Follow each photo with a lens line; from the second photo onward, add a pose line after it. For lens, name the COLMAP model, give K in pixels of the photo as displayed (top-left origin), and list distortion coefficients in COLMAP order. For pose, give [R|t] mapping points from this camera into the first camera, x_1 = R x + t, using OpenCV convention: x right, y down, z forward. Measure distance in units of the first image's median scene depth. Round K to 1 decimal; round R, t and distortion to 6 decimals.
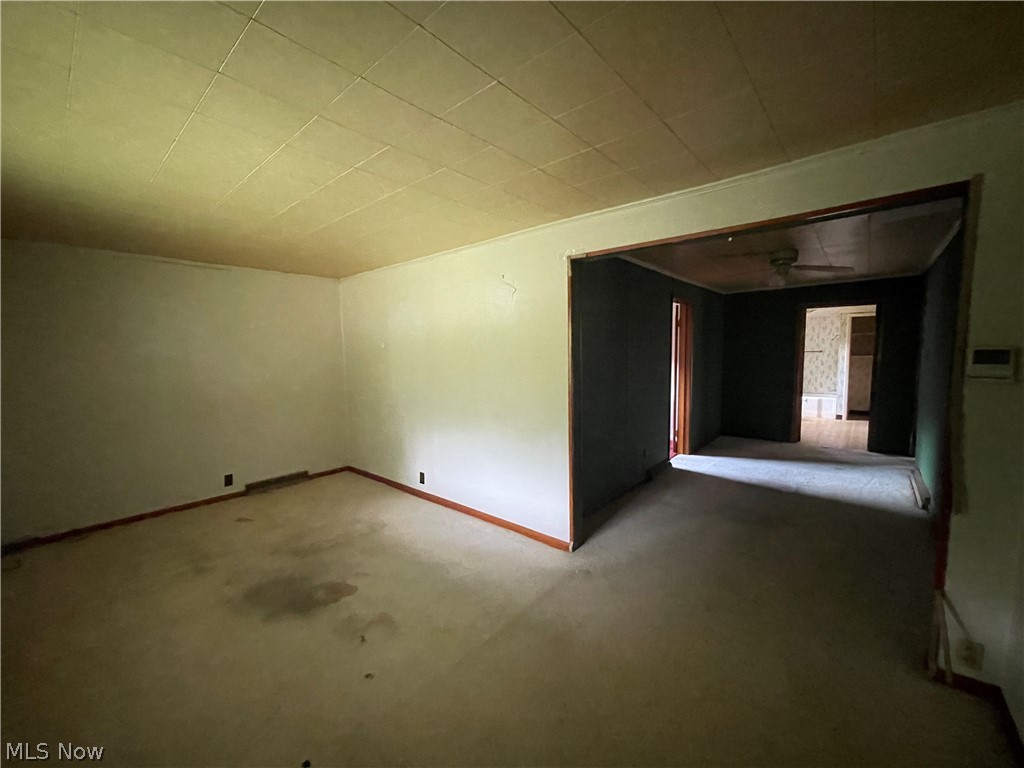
lens RADIAL K [[412.3, 0, 501.3], [0, 412.3, 384.1], [0, 0, 1]] dist [0.000940, 0.000098]
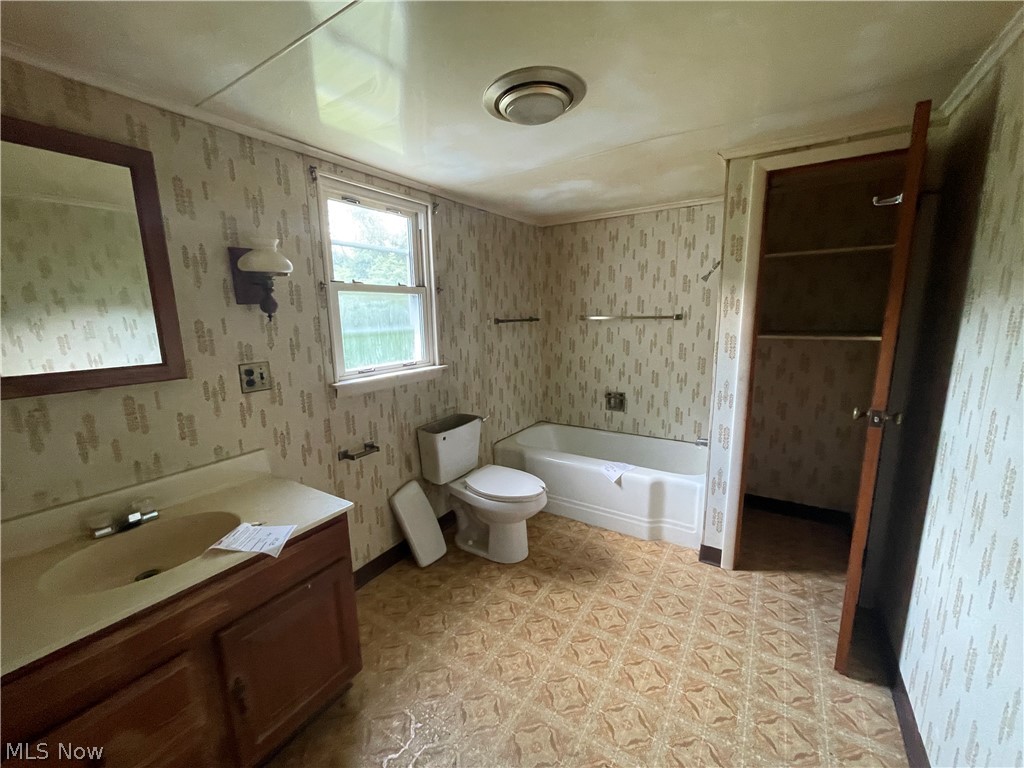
lens RADIAL K [[412.3, 0, 516.2], [0, 412.3, 385.1], [0, 0, 1]] dist [0.000940, 0.000098]
pose [[0.986151, -0.029389, 0.163223, 0.587087], [0.014092, 0.995463, 0.094095, -0.057585], [-0.165248, -0.090492, 0.982092, 0.688045]]
